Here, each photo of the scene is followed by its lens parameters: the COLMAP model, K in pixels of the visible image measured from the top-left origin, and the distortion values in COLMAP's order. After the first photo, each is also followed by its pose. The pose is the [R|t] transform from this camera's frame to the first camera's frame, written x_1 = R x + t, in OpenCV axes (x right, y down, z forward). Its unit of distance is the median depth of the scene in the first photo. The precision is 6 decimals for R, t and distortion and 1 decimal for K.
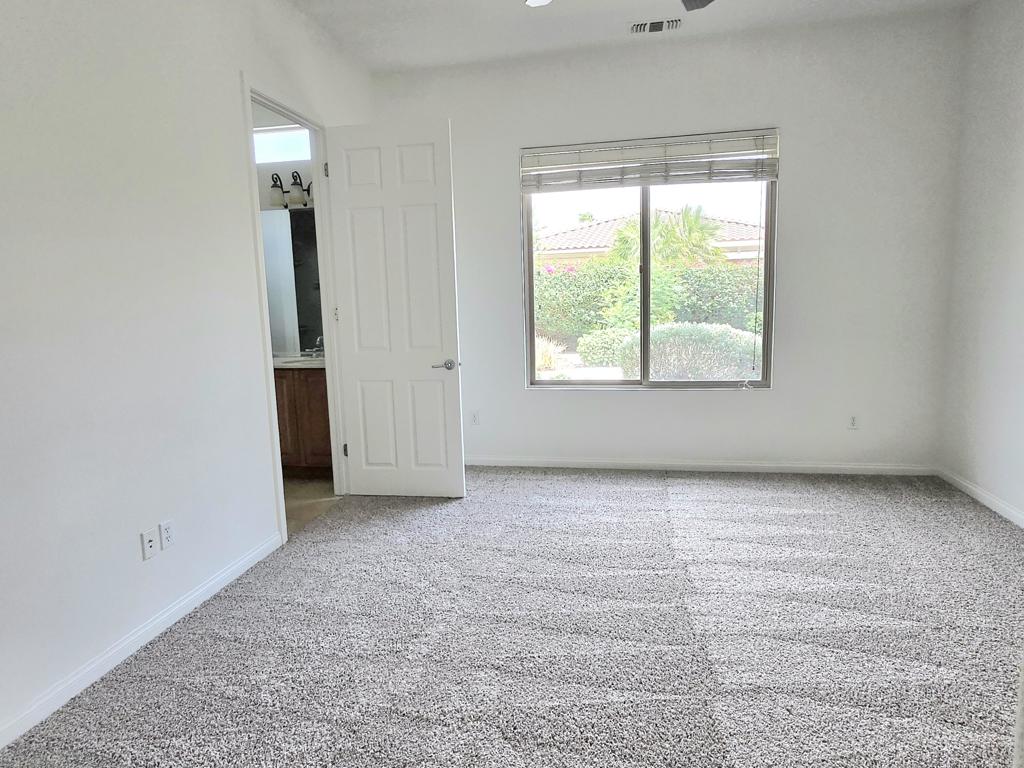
lens RADIAL K [[620.8, 0, 511.8], [0, 620.8, 383.6], [0, 0, 1]] dist [0.005419, -0.002396]
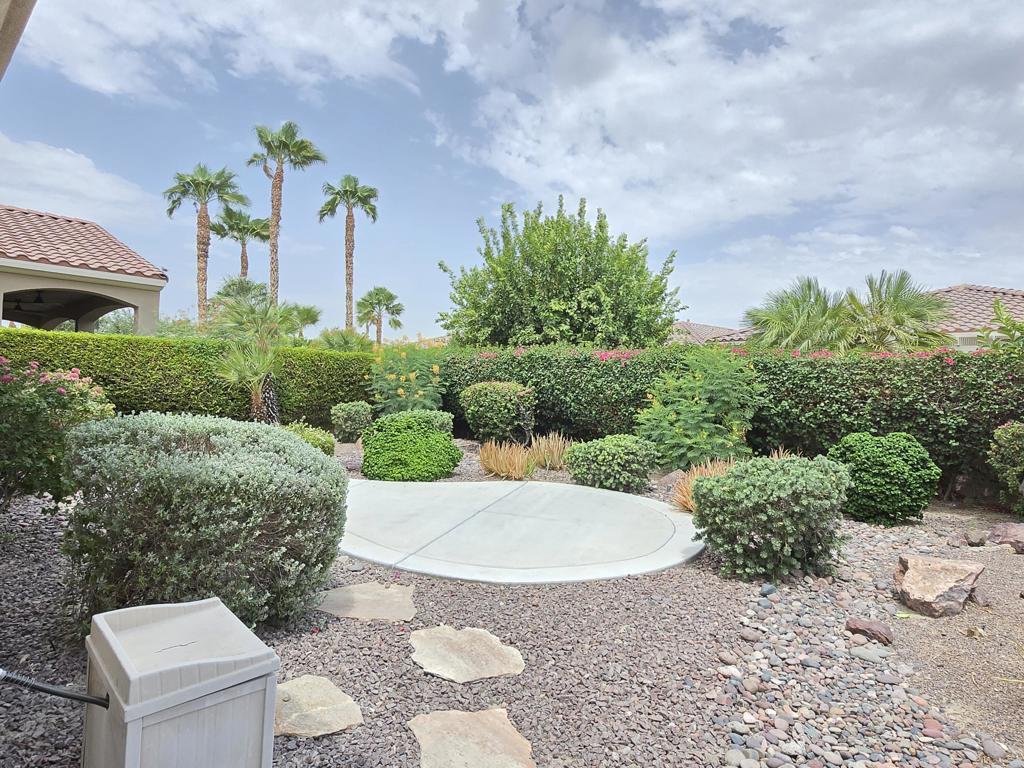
lens RADIAL K [[620.8, 0, 510.8], [0, 620.8, 384.3], [0, 0, 1]] dist [0.005419, -0.002396]
pose [[0.846207, 0.057838, -0.529705, 0.394059], [-0.132187, 0.985803, -0.103530, -0.051133], [0.516197, 0.157628, 0.841840, 0.295380]]
